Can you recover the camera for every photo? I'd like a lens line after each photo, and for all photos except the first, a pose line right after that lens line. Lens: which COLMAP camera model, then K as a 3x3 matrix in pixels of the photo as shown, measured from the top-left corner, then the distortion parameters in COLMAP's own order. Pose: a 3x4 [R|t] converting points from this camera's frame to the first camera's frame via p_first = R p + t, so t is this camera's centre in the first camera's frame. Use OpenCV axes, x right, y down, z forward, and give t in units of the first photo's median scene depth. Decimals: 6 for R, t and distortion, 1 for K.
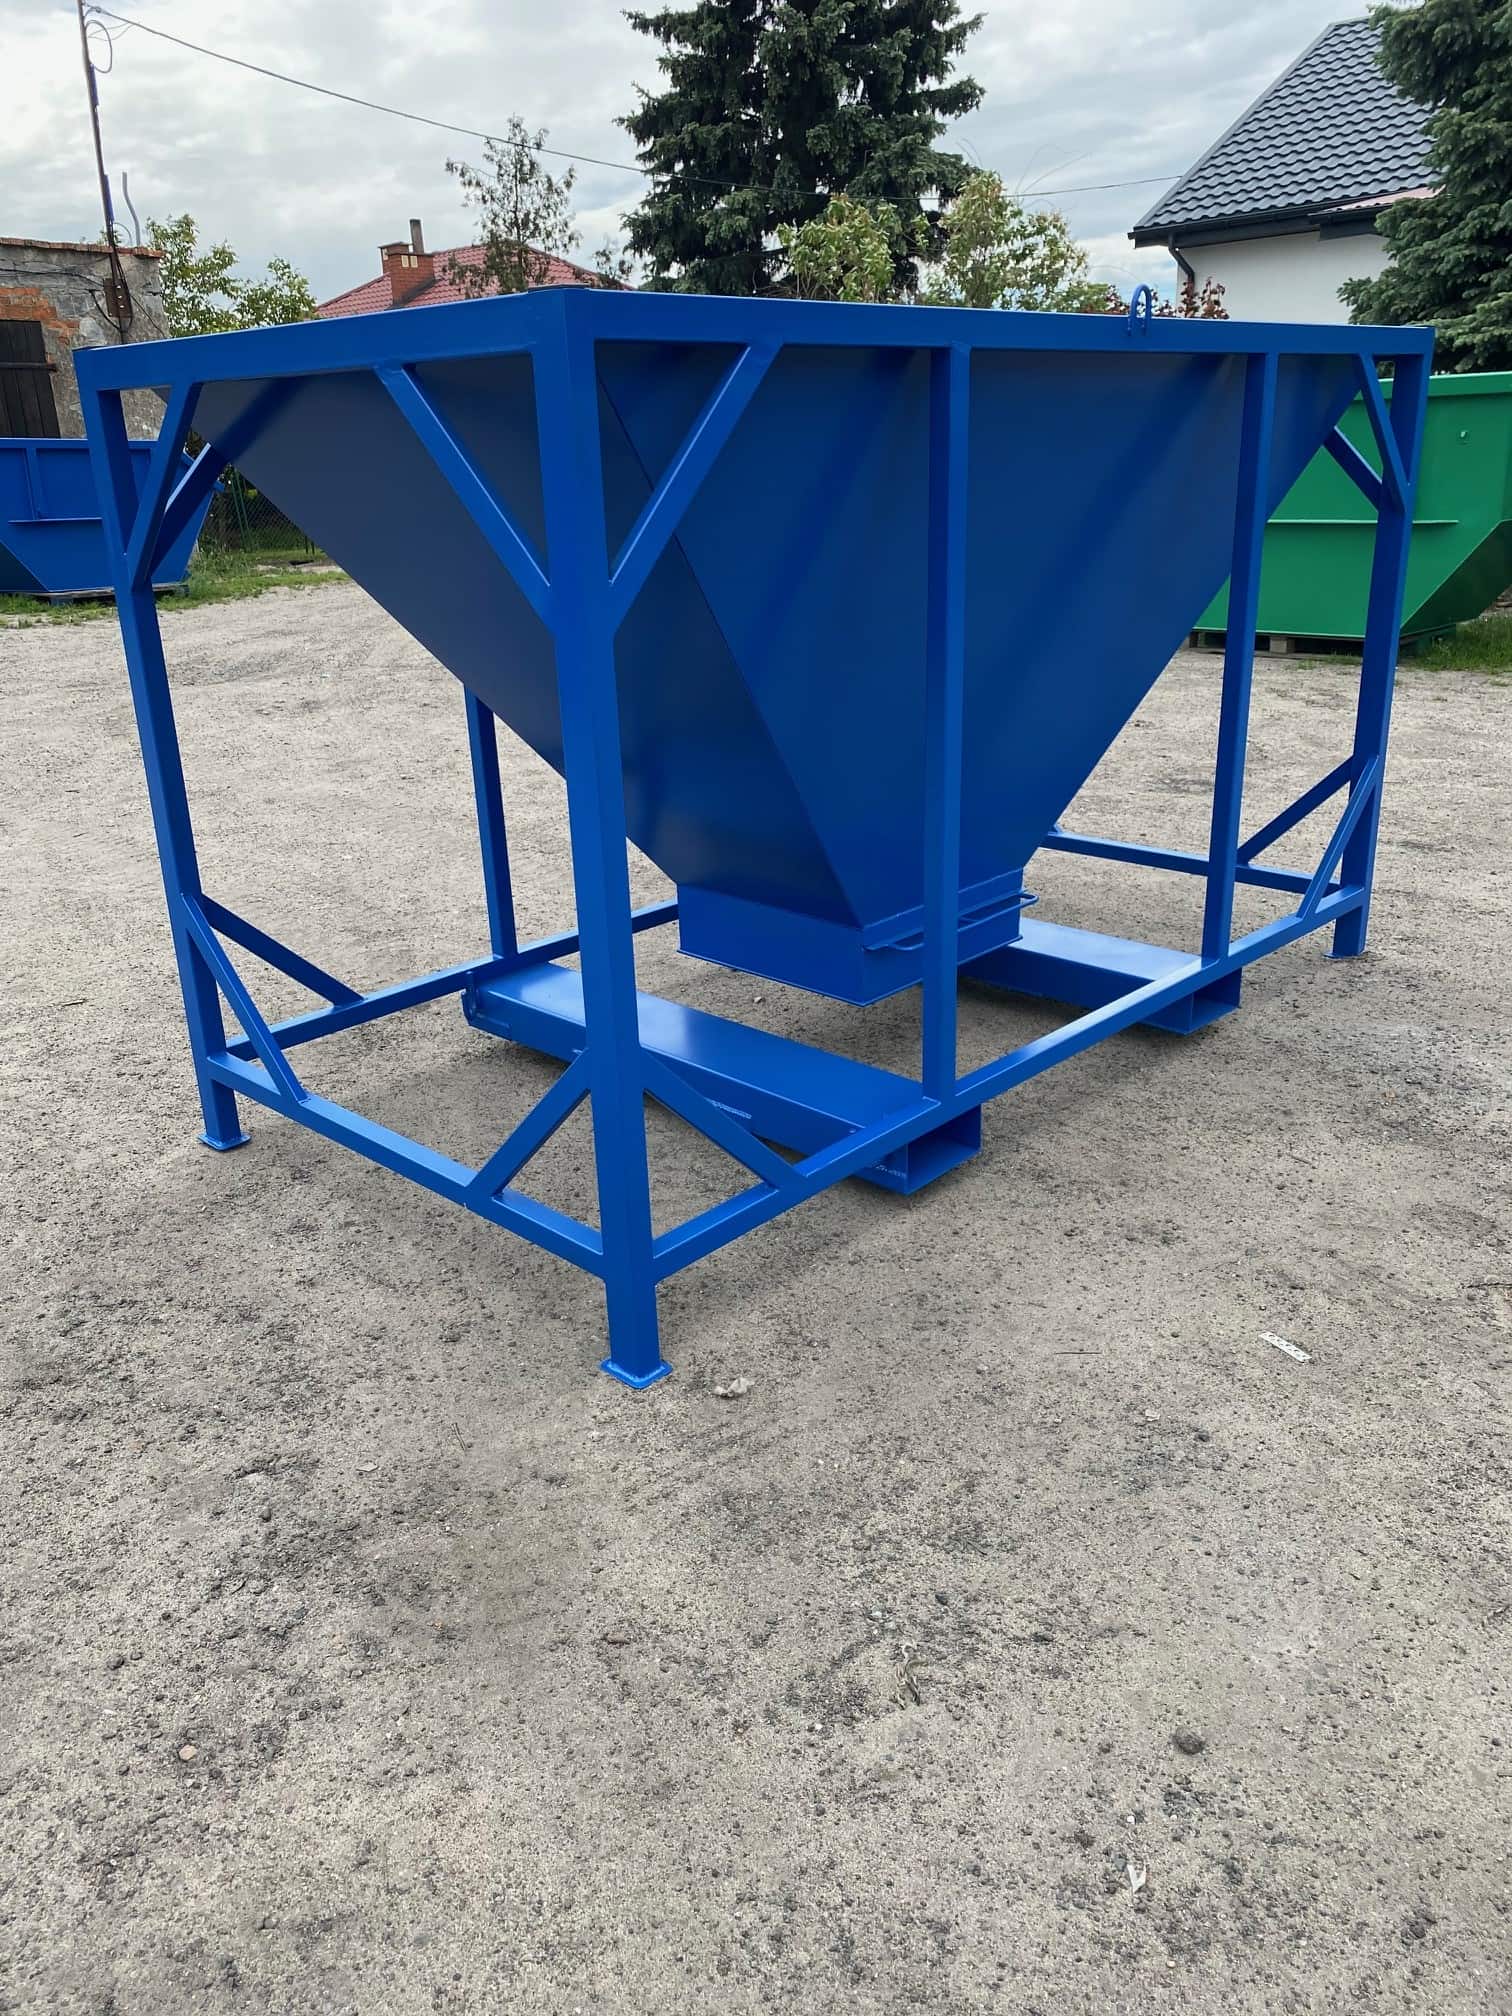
lens RADIAL K [[1548.0, 0, 766.3], [0, 1548.0, 998.9], [0, 0, 1]] dist [0.045007, -0.046755]
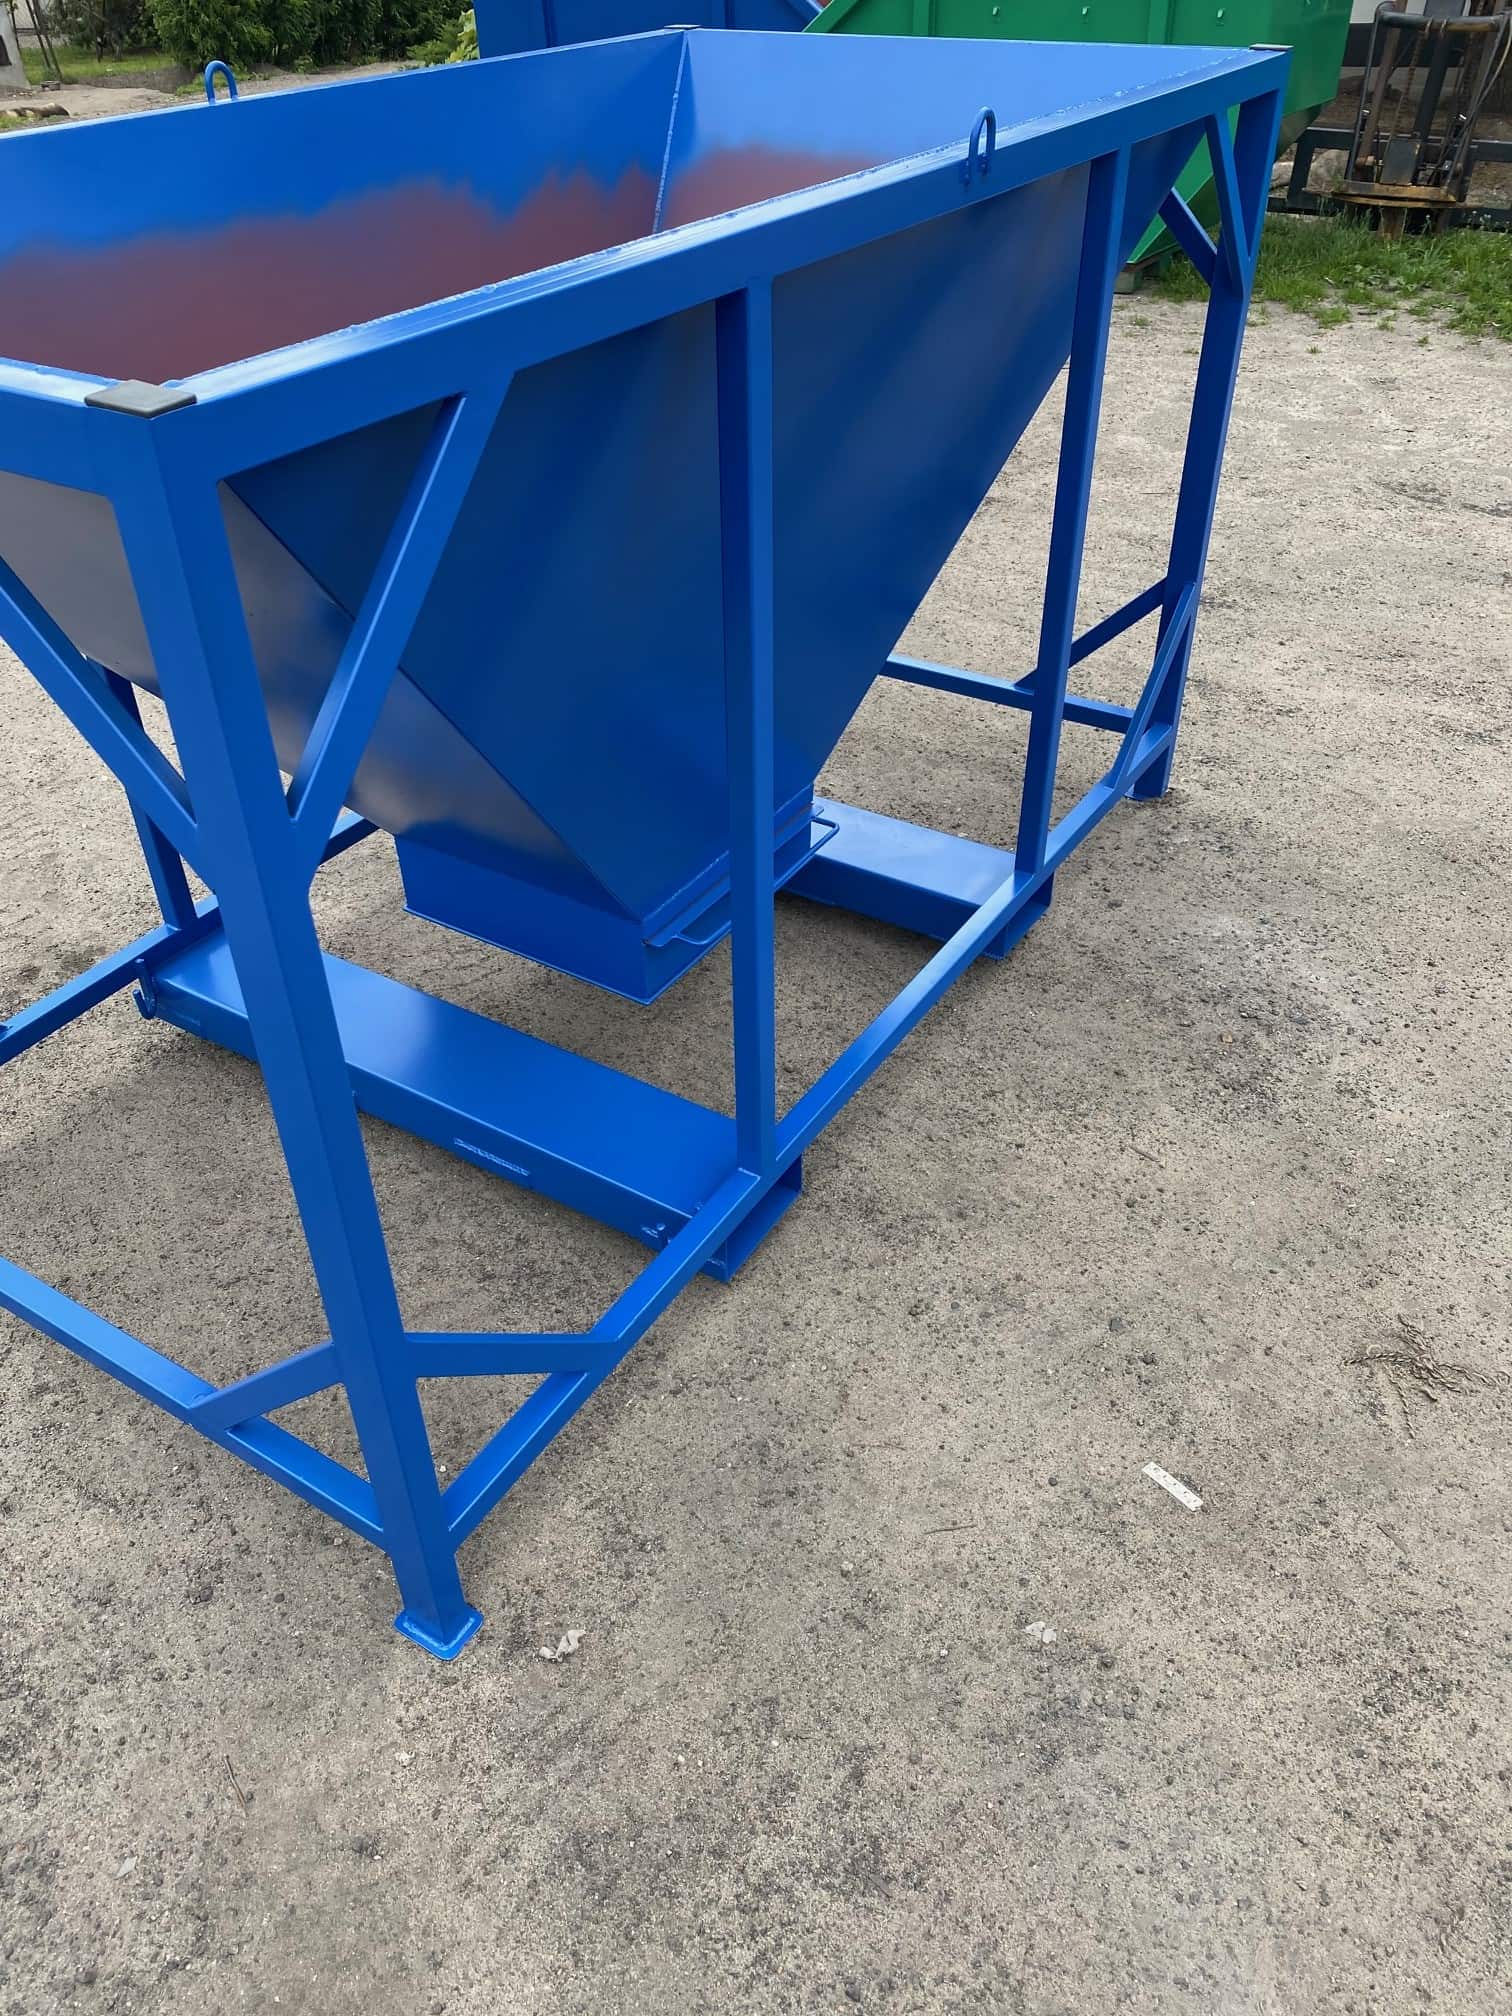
lens RADIAL K [[1548.0, 0, 745.2], [0, 1548.0, 1015.7], [0, 0, 1]] dist [0.045007, -0.046755]
pose [[0.982563, -0.100611, 0.156354, -0.020637], [0.053883, 0.958939, 0.278448, -0.292978], [-0.177949, -0.265168, 0.947639, 0.262386]]
